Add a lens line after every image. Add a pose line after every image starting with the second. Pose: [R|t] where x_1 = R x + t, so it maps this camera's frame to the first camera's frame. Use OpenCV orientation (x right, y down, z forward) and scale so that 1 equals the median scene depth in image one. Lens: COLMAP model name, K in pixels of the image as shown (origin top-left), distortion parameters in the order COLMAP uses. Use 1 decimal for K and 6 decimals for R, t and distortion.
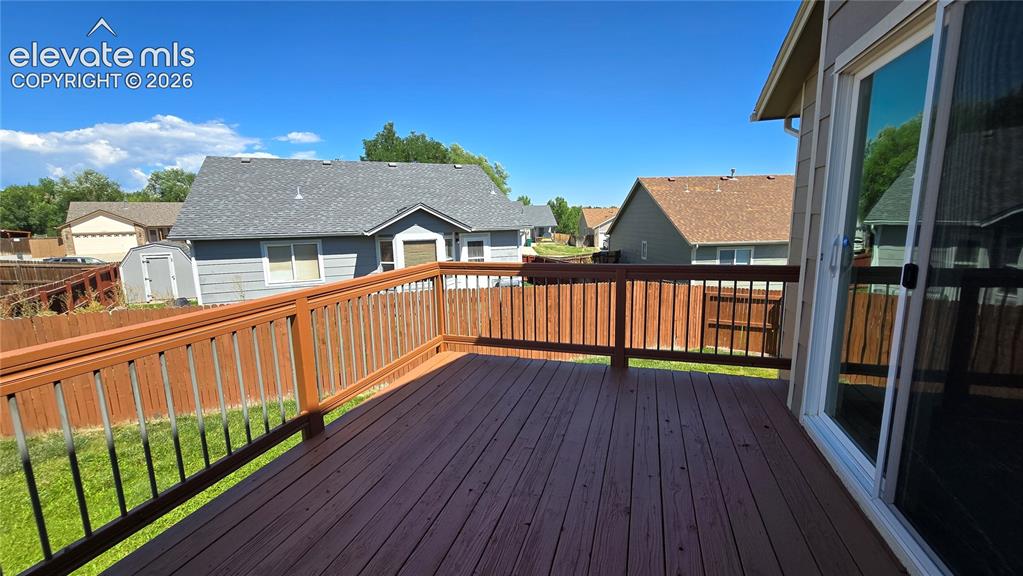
lens RADIAL K [[420.5, 0, 511.5], [0, 420.5, 288.0], [0, 0, 1]] dist [-0.000485, 0.000163]
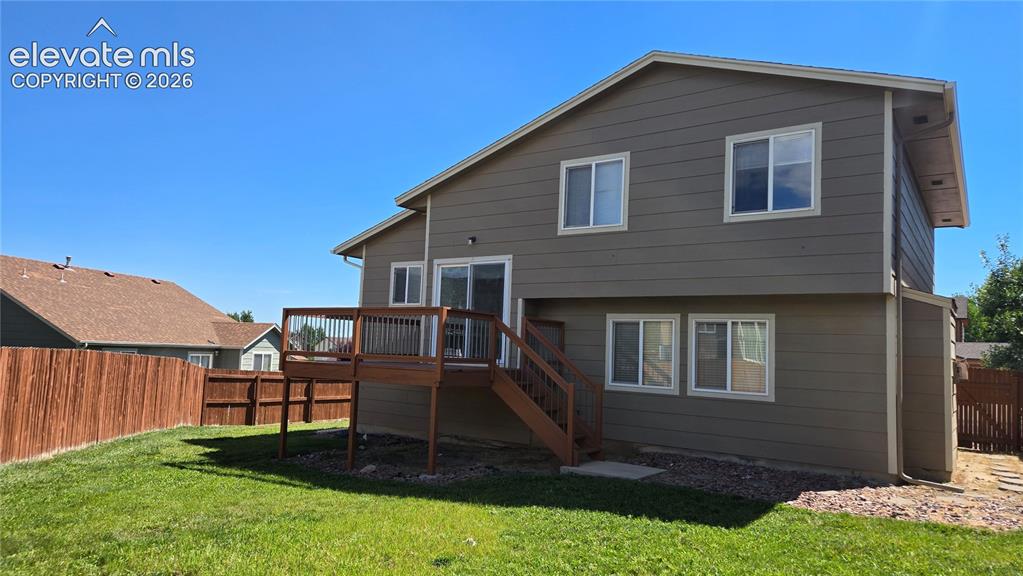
lens RADIAL K [[665.1, 0, 511.5], [0, 665.1, 288.0], [0, 0, 1]] dist [0.000023, -0.000016]
pose [[0.311867, 0.125645, 0.941781, -0.960595], [0.106421, 0.980361, -0.166032, 0.165210], [-0.944147, 0.152005, 0.292371, -0.298722]]
